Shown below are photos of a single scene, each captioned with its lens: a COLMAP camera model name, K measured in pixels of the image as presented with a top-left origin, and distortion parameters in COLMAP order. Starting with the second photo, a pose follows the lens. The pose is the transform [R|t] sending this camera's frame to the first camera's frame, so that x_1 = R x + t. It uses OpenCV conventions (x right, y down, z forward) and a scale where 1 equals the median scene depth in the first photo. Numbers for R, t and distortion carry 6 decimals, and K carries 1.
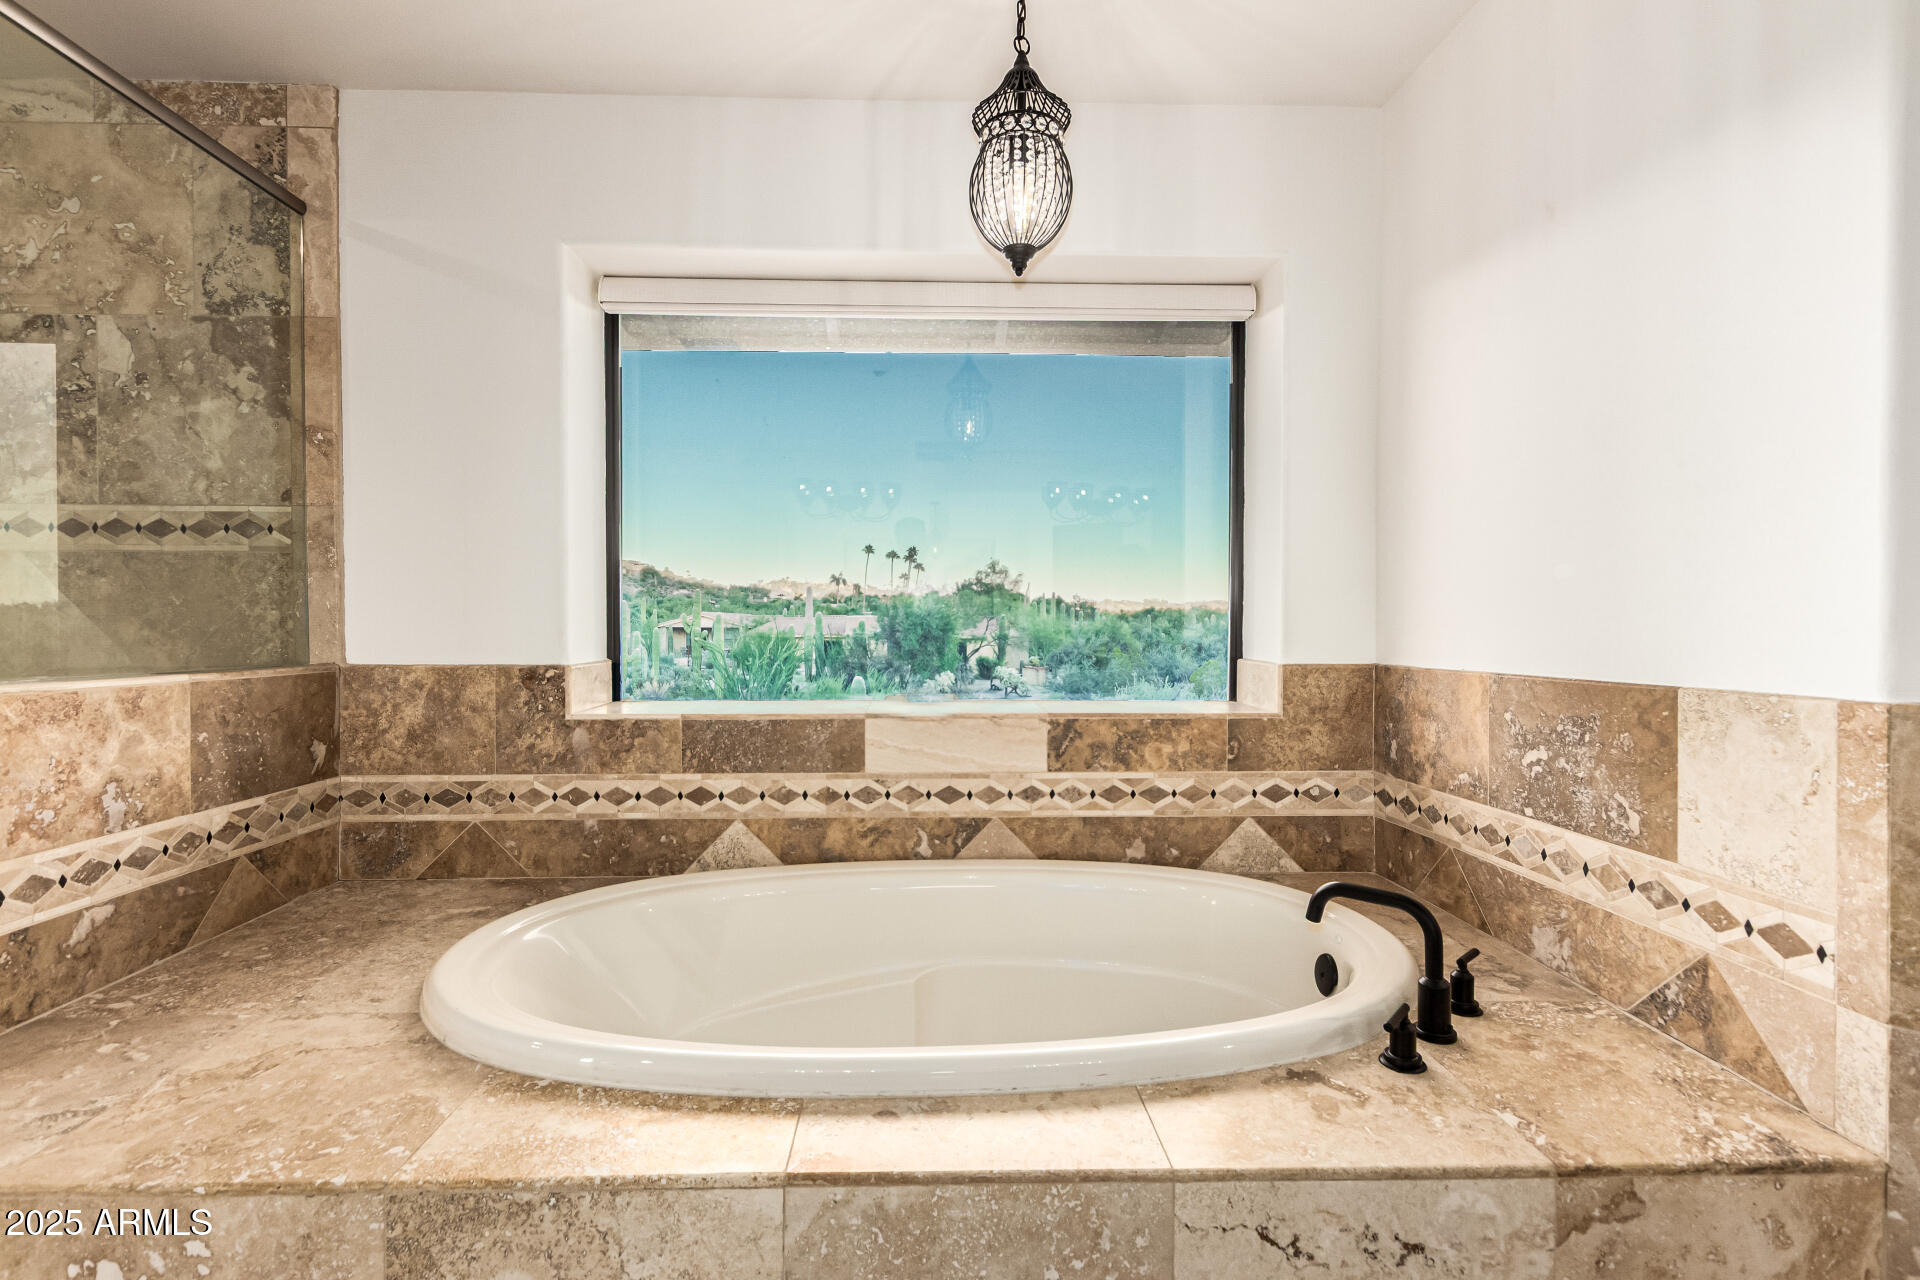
lens RADIAL K [[933.0, 0, 962.5], [0, 933.0, 638.1], [0, 0, 1]] dist [0.008614, -0.003678]
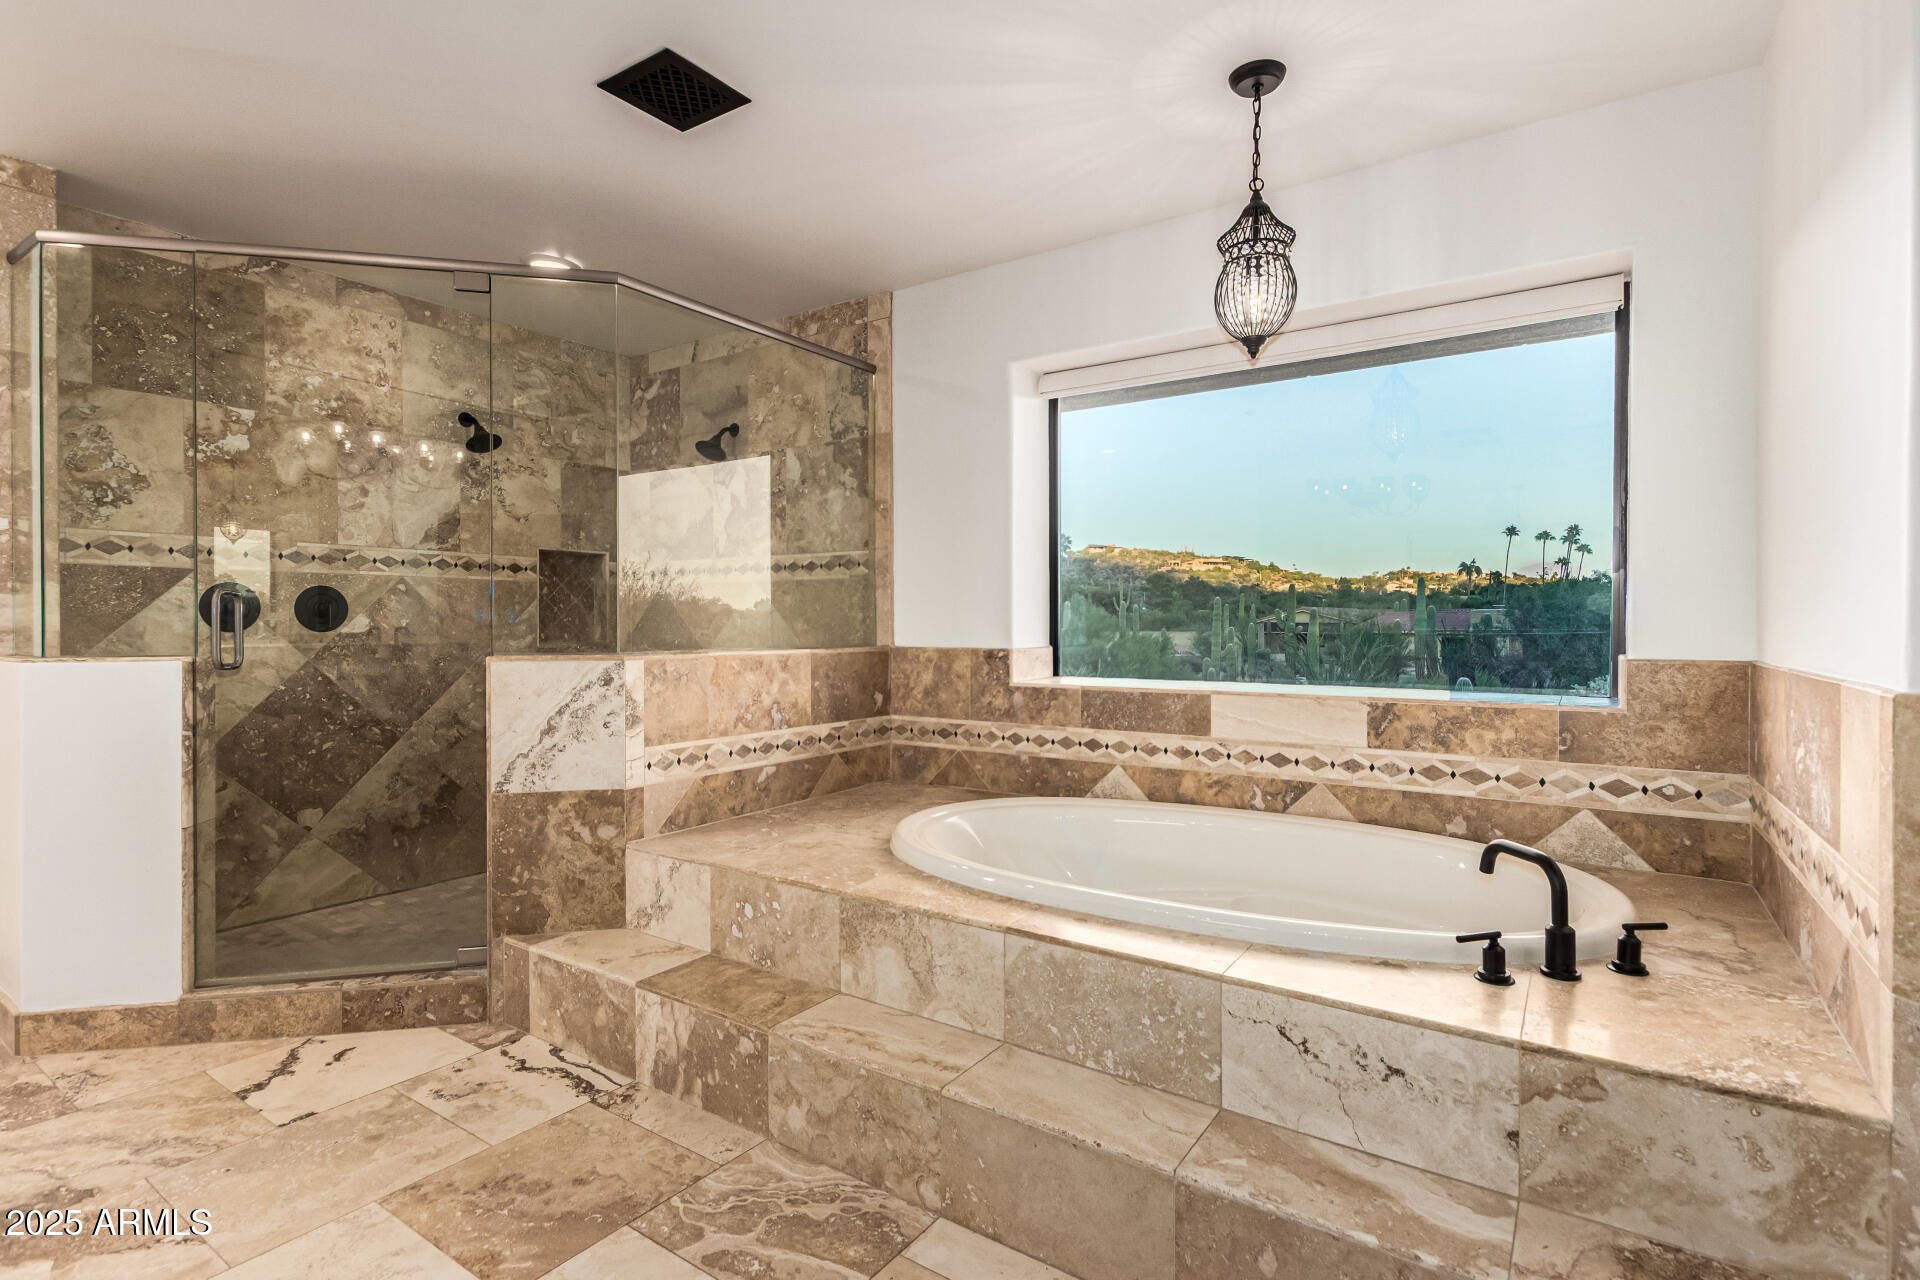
lens RADIAL K [[933.0, 0, 953.4], [0, 933.0, 635.1], [0, 0, 1]] dist [0.008614, -0.003678]
pose [[0.809004, 0.006228, -0.587771, 0.488918], [-0.005358, 0.999980, 0.003221, 0.004076], [0.587779, 0.000543, 0.809021, -0.321843]]
